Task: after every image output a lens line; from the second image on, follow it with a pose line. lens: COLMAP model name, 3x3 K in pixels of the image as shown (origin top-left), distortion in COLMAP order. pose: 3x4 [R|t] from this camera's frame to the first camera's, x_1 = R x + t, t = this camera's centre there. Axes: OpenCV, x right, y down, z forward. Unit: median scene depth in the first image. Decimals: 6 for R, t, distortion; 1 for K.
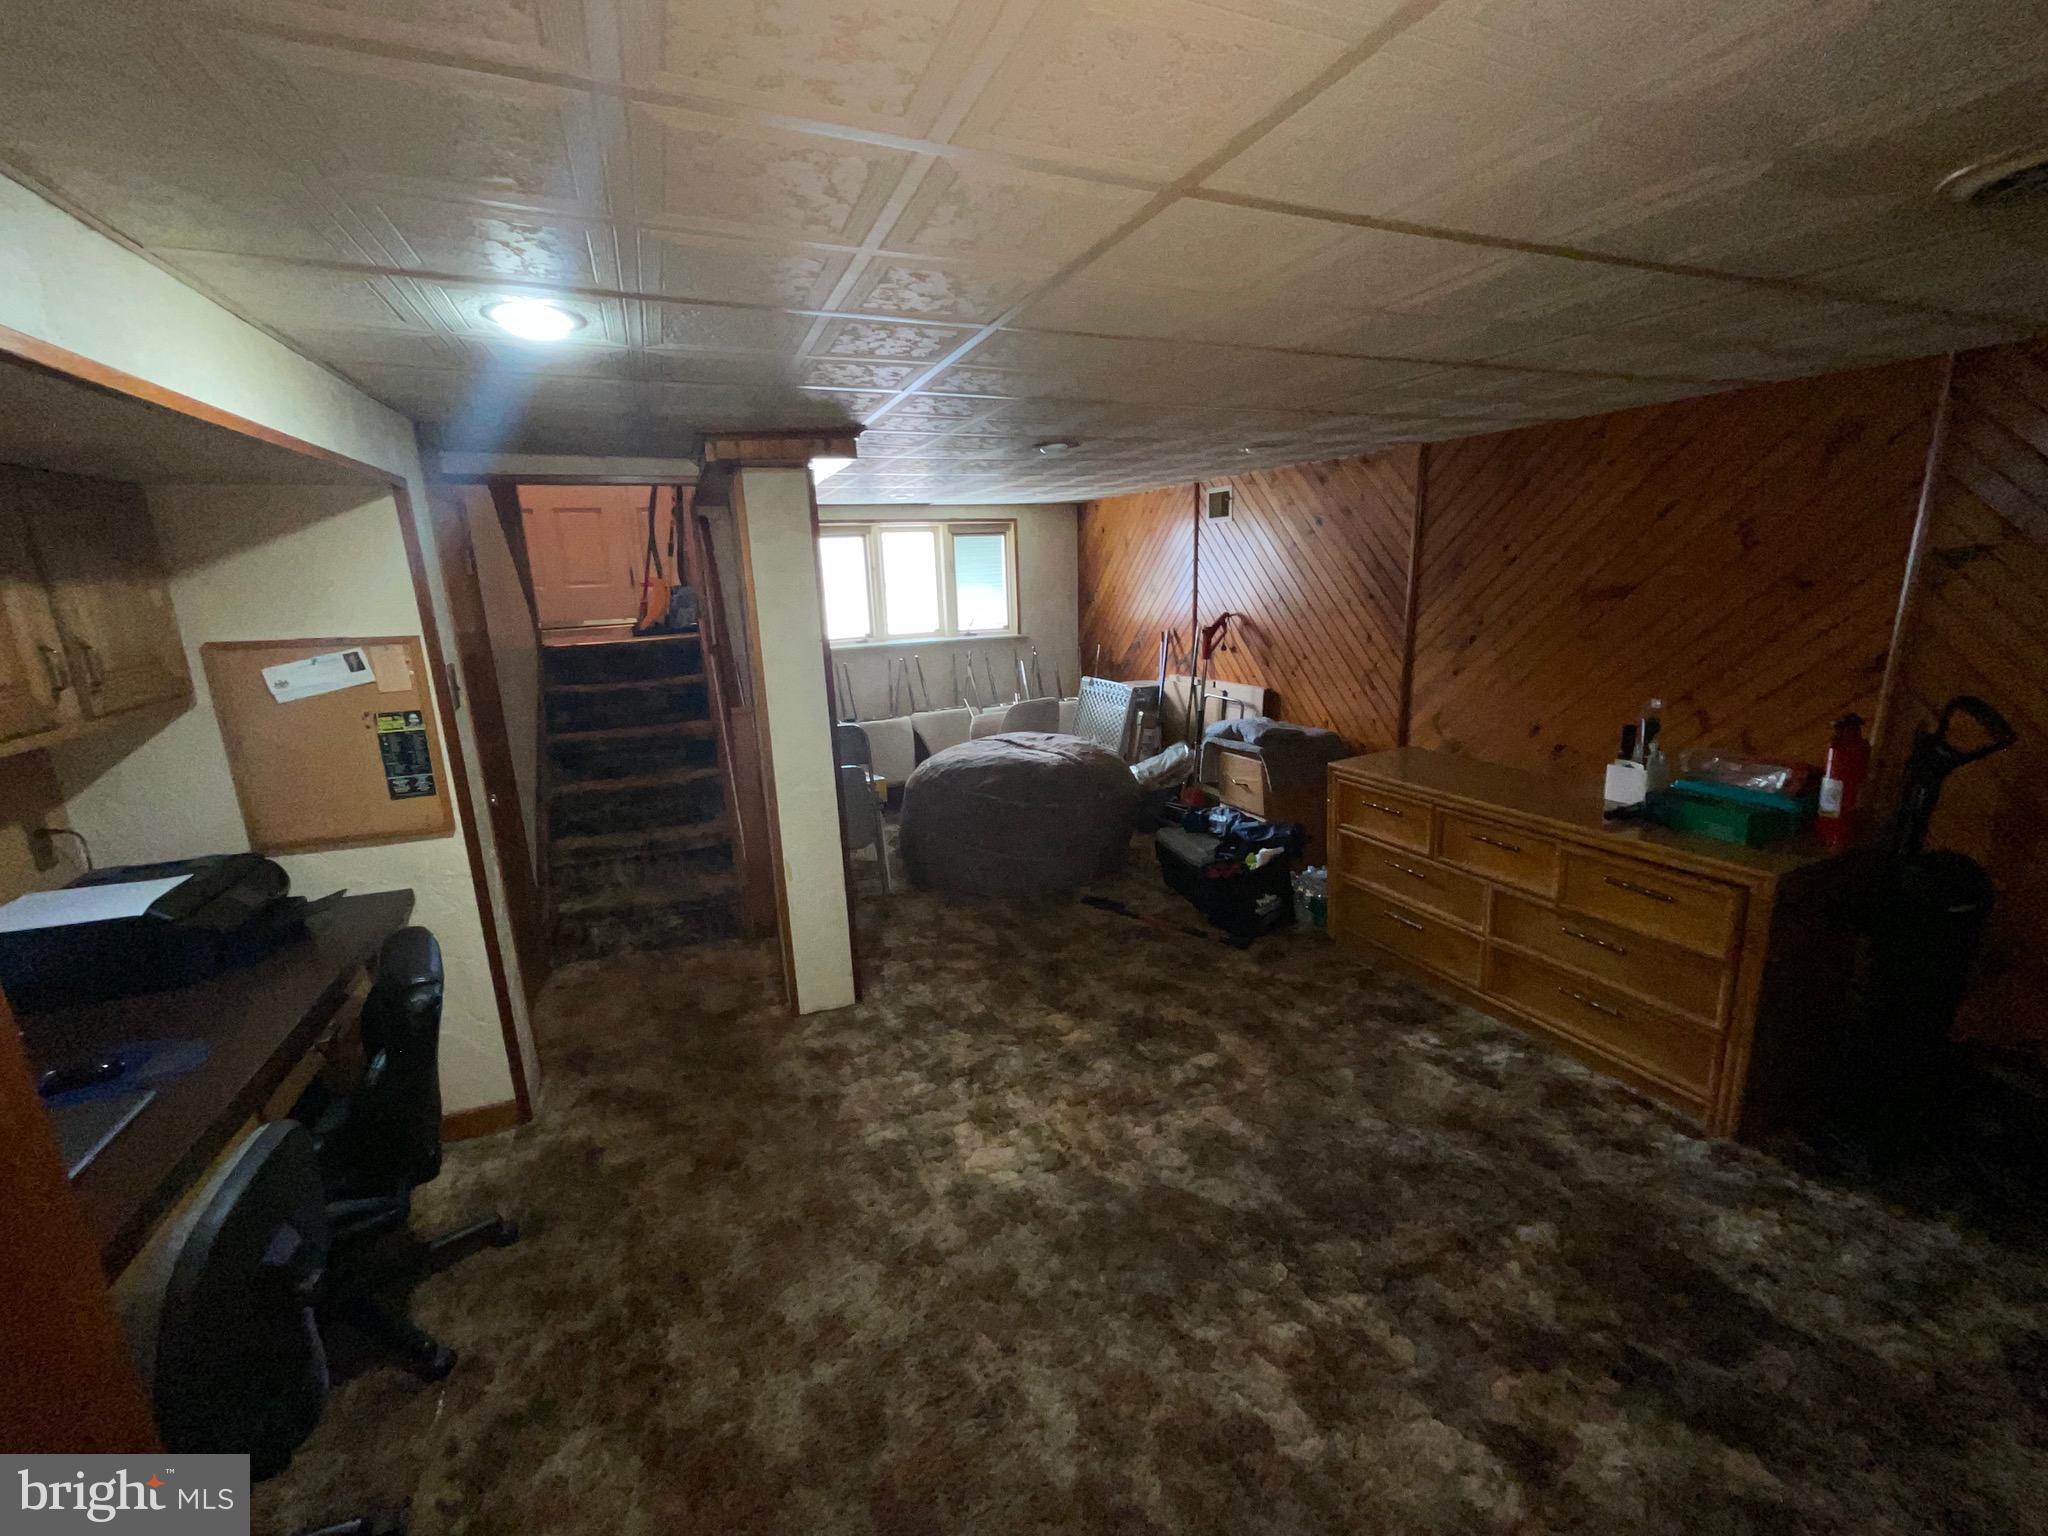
lens RADIAL K [[849.1, 0, 1025.0], [0, 849.1, 775.3], [0, 0, 1]] dist [-0.000812, 0.001685]
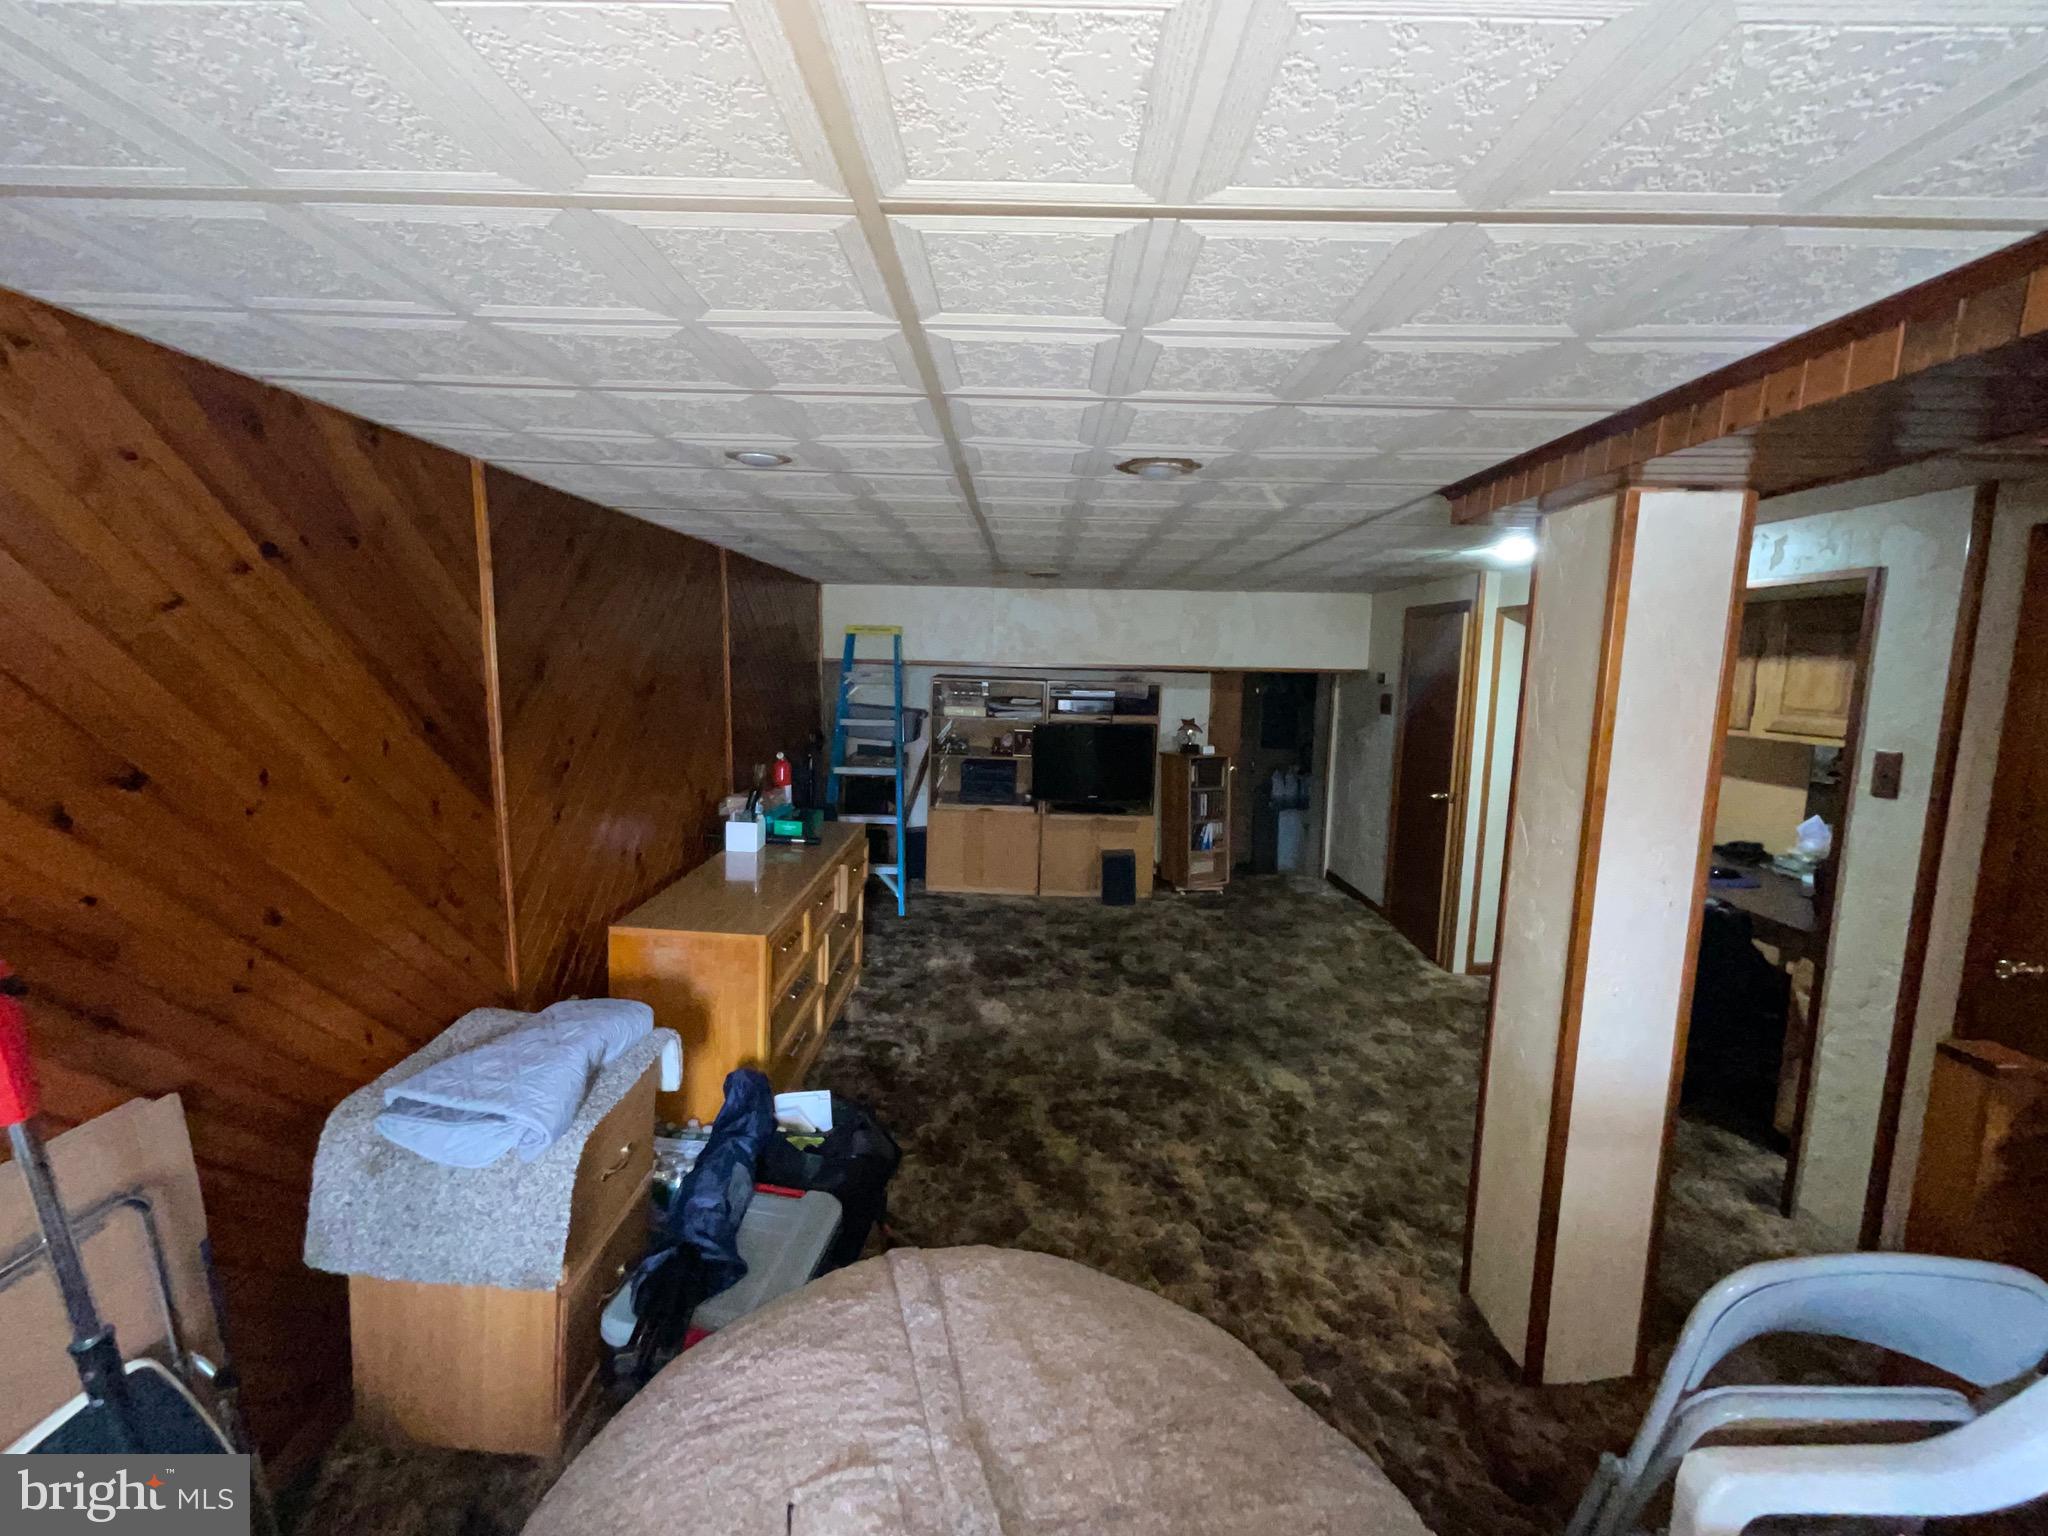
lens RADIAL K [[849.1, 0, 1020.7], [0, 849.1, 759.5], [0, 0, 1]] dist [-0.000812, 0.001685]
pose [[-0.918564, -0.038222, 0.393421, -0.170502], [0.100169, 0.940315, 0.325229, -0.557470], [-0.382371, 0.338152, -0.859910, 2.275392]]
